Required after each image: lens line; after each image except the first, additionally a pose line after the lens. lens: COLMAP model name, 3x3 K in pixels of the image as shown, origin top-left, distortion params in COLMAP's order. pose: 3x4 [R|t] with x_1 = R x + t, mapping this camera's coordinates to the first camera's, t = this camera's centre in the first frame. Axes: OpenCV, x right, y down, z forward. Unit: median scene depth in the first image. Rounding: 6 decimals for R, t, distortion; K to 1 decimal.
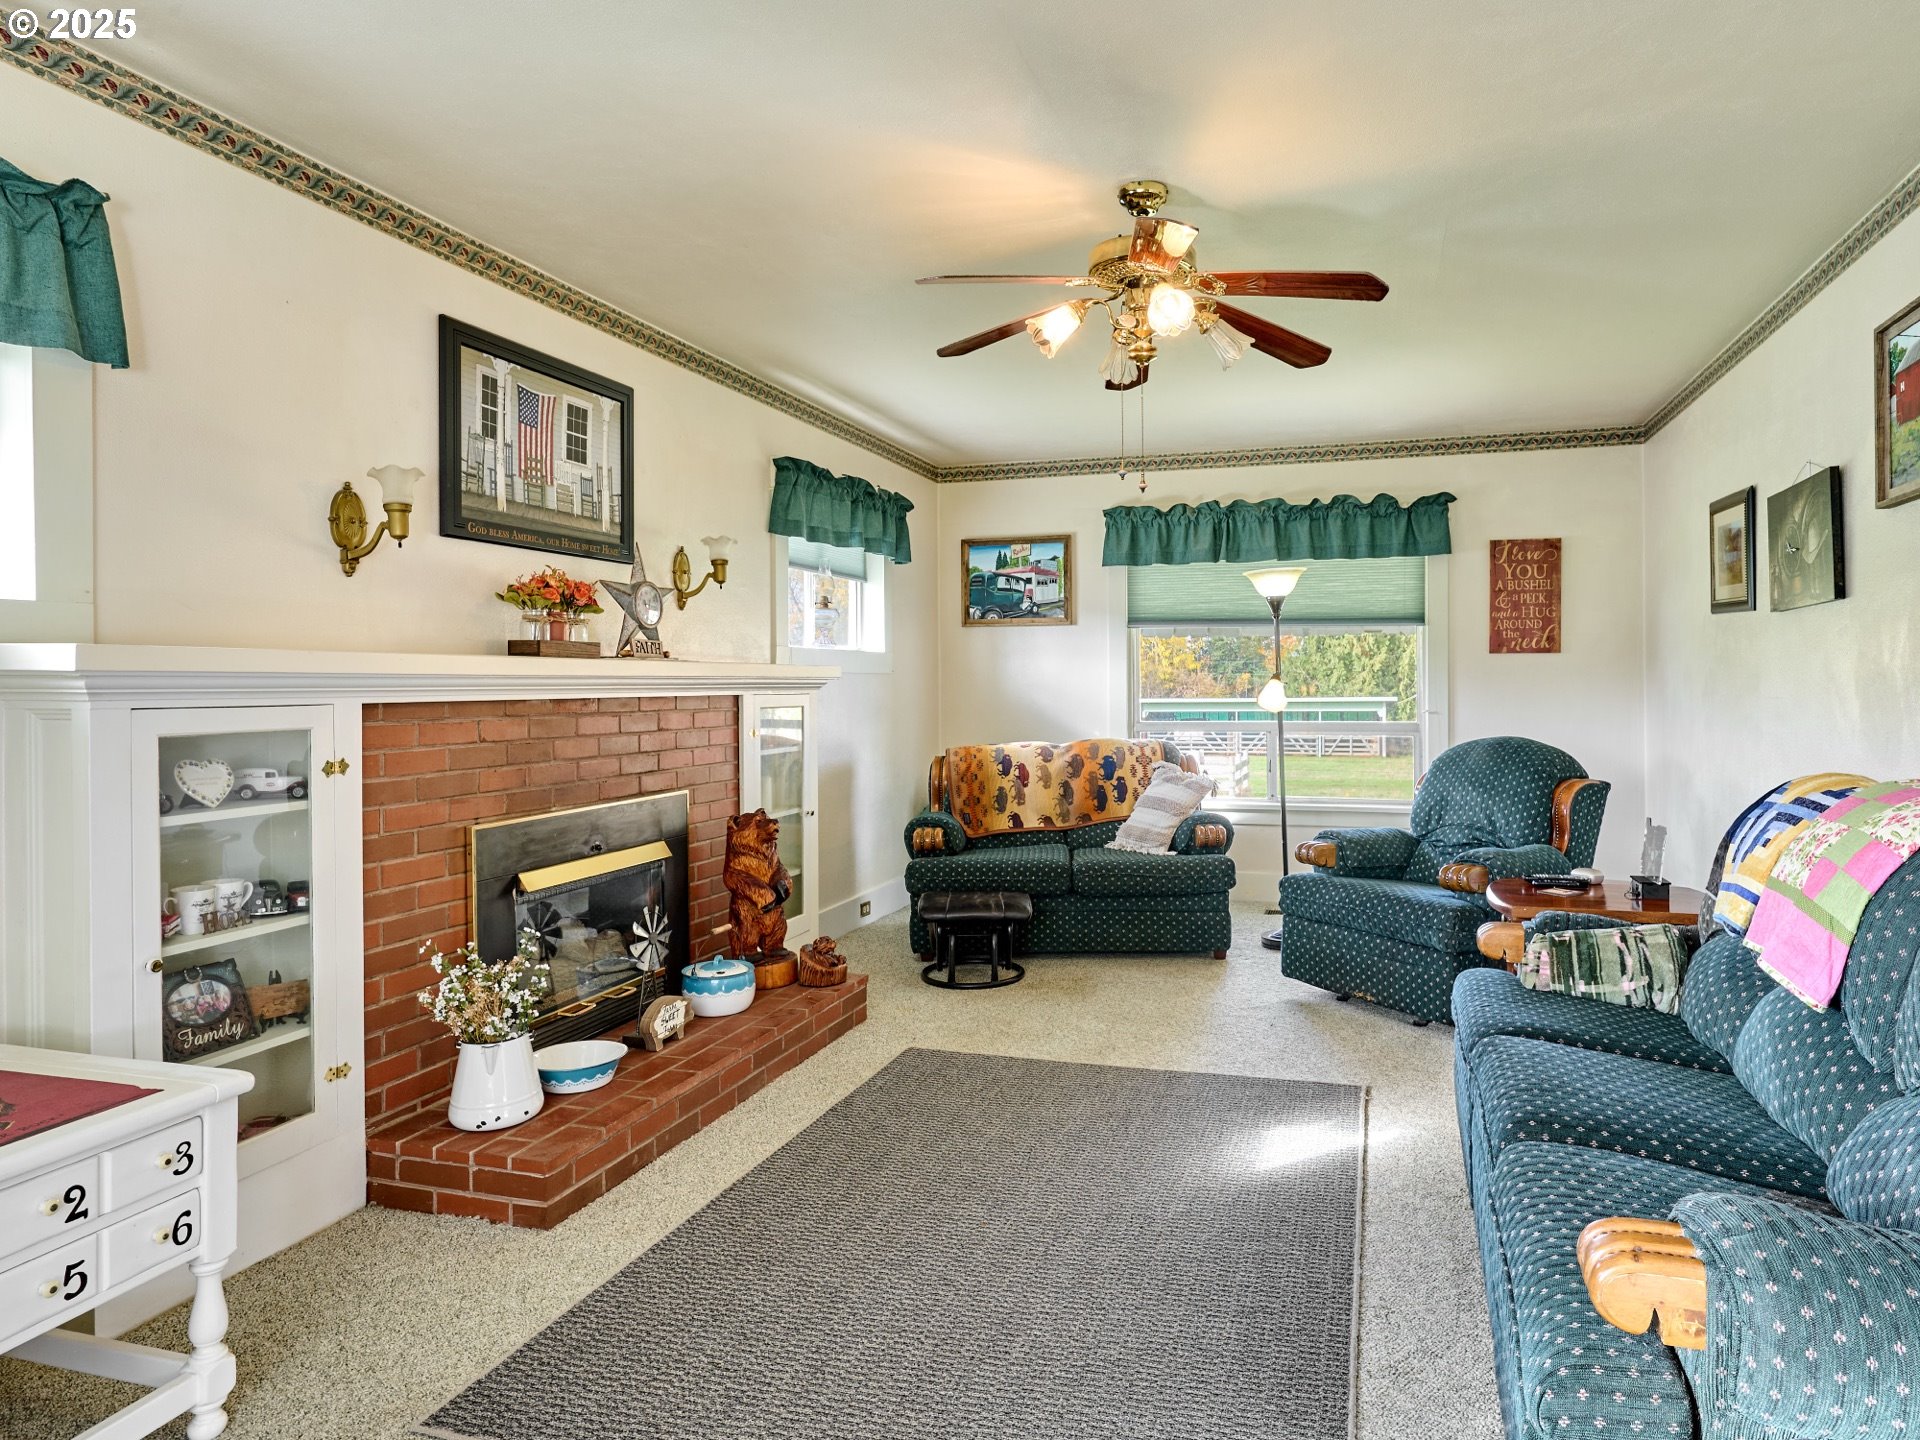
lens RADIAL K [[1174.4, 0, 1040.1], [0, 1174.4, 687.3], [0, 0, 1]] dist [-0.000217, 0.001597]
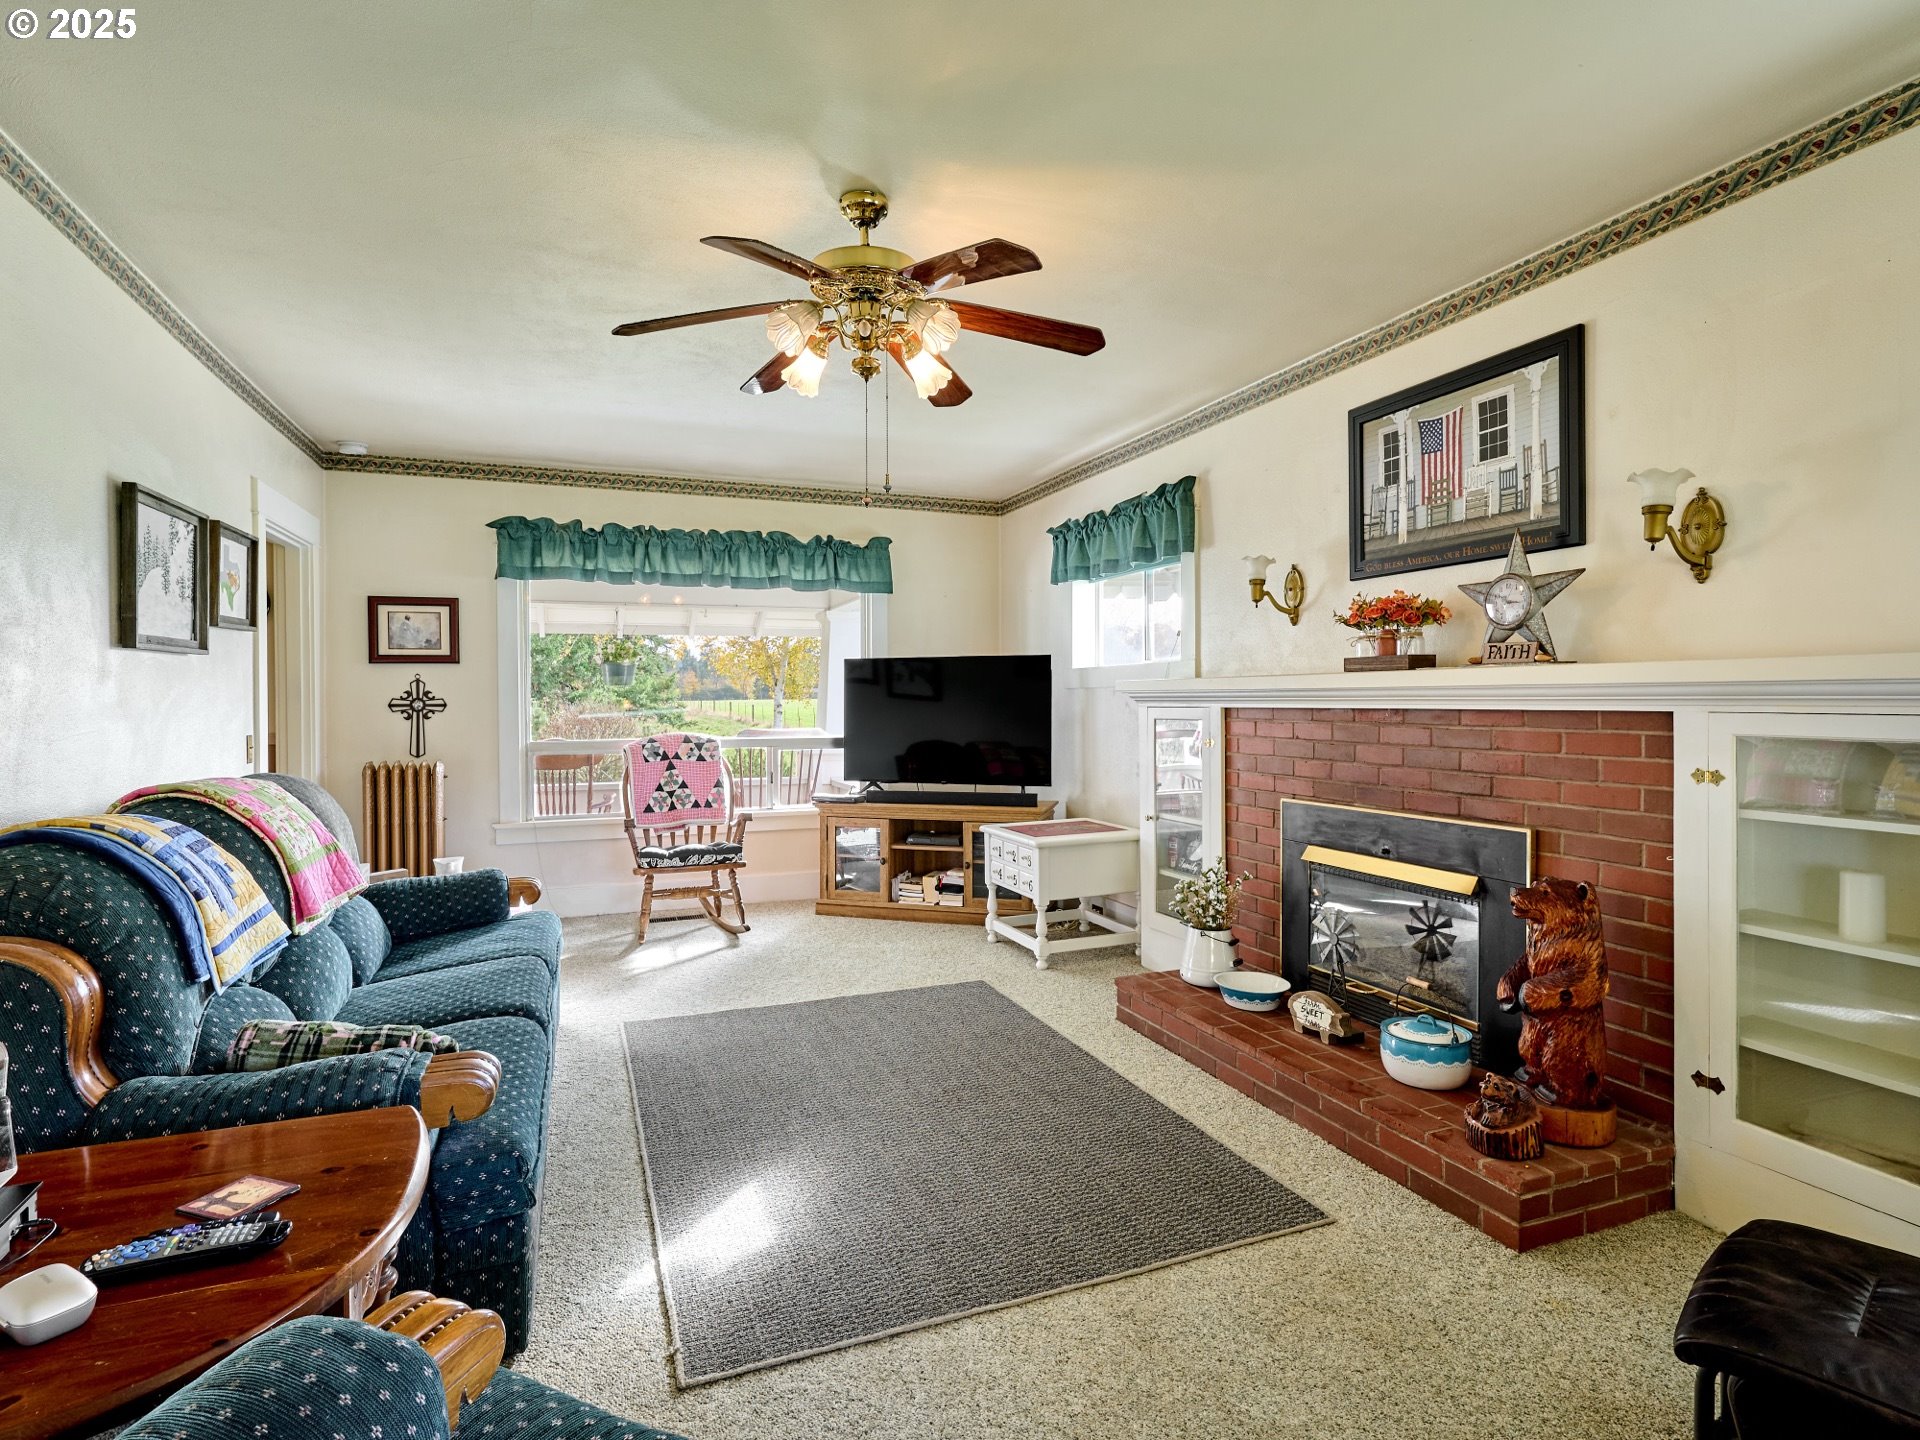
lens RADIAL K [[937.7, 0, 933.6], [0, 937.7, 693.5], [0, 0, 1]] dist [0.001280, 0.000293]
pose [[-0.795465, 0.005378, -0.605976, 0.420606], [0.006444, 0.999979, 0.000416, -0.006683], [0.605966, -0.003574, -0.795483, 1.330238]]
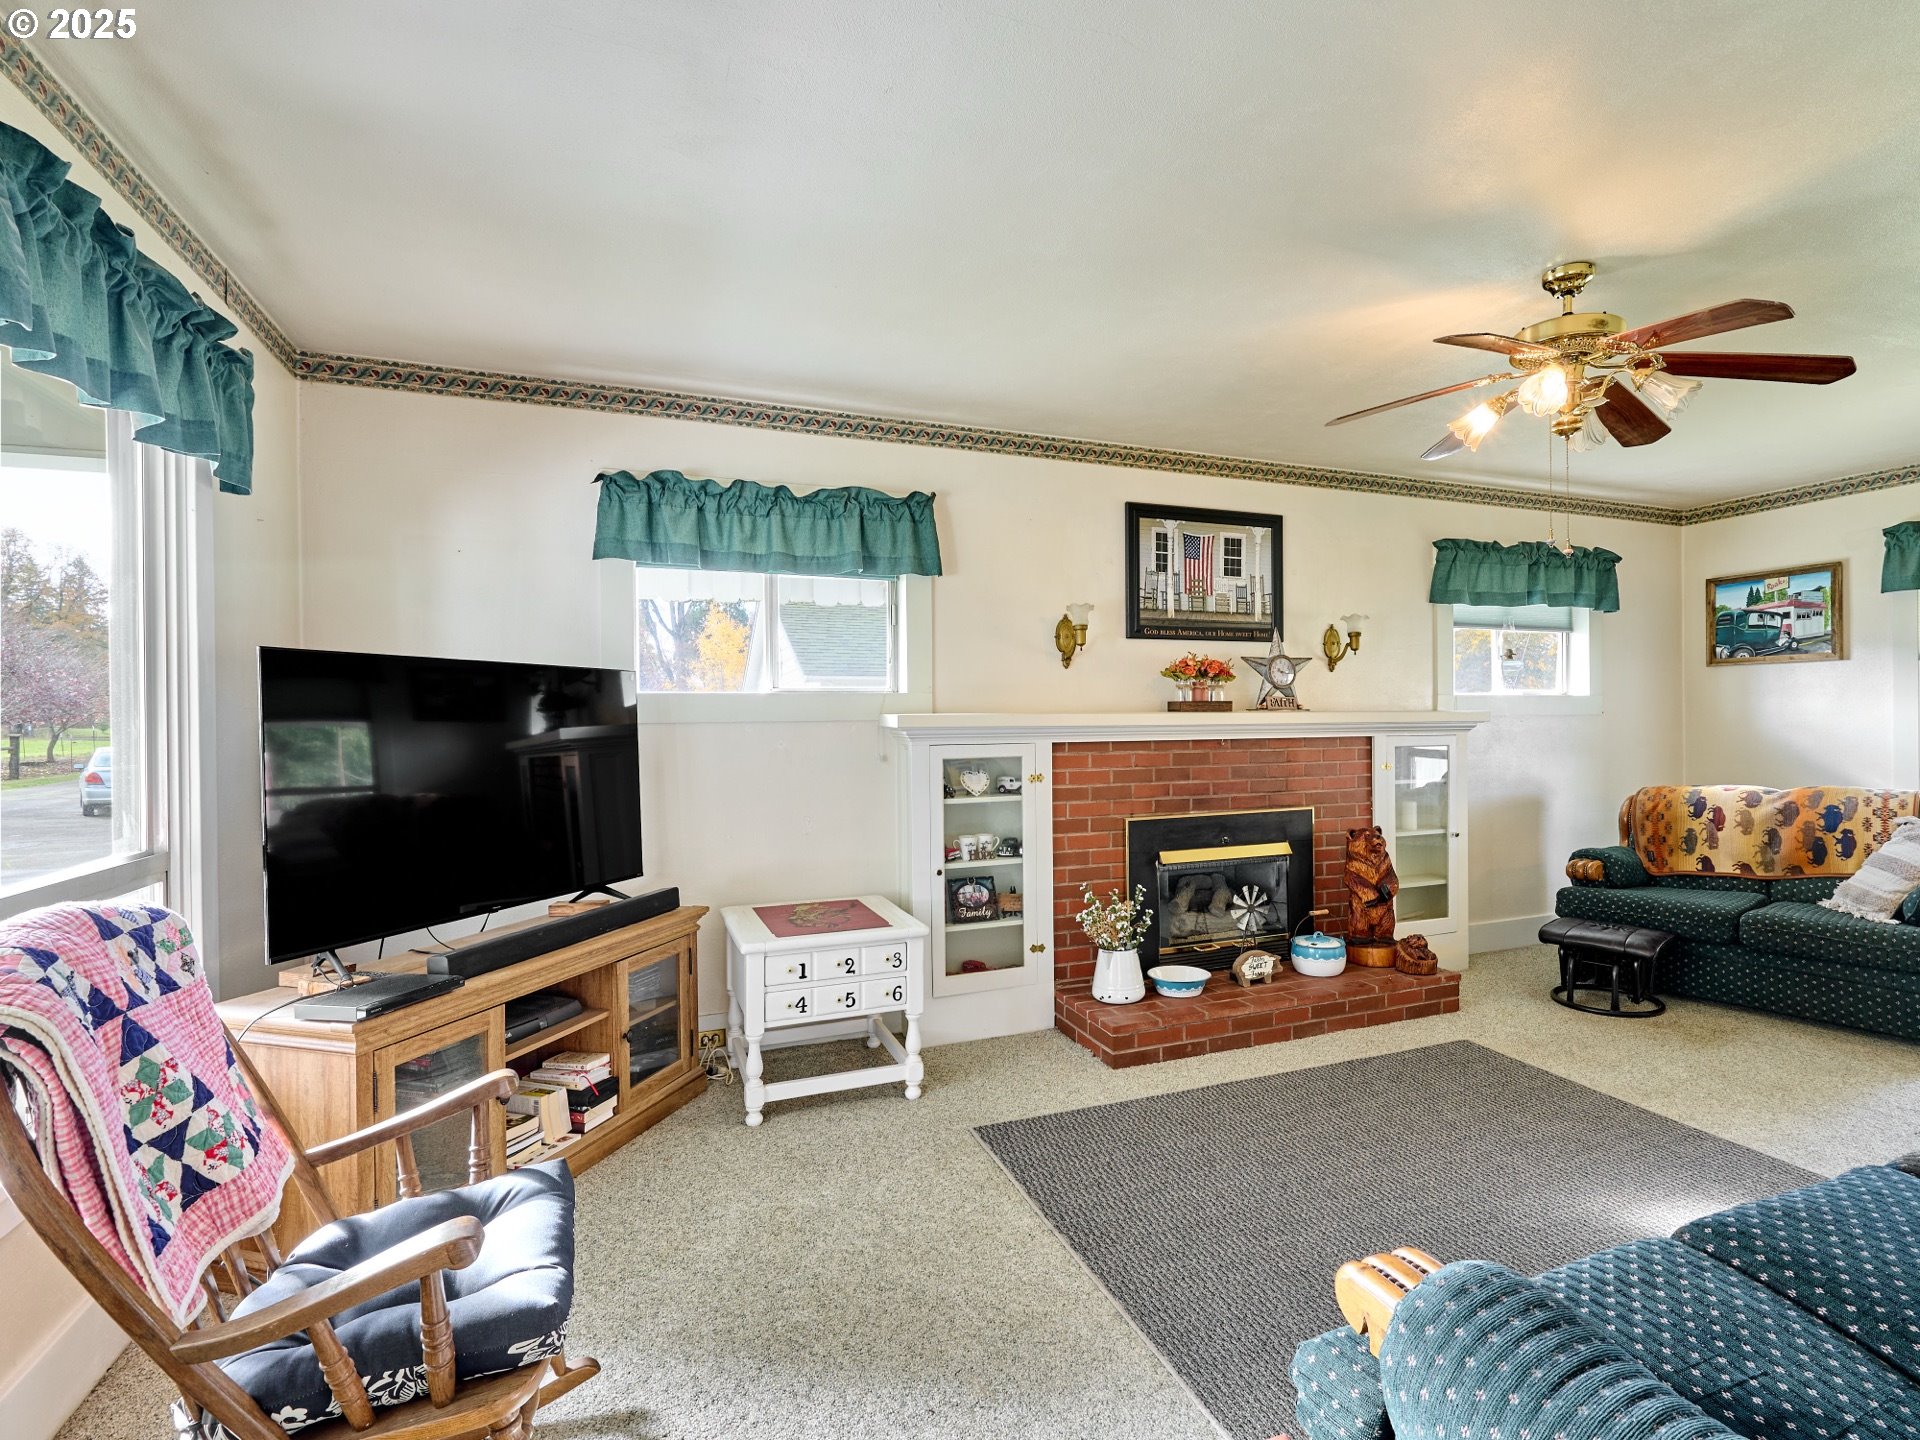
lens RADIAL K [[942.1, 0, 1000.8], [0, 942.1, 722.7], [0, 0, 1]] dist [-0.000030, 0.000227]
pose [[0.607826, 0.003807, -0.794061, 0.361270], [0.002567, 0.999974, 0.006760, -0.018711], [0.794066, -0.006147, 0.607800, 0.059518]]
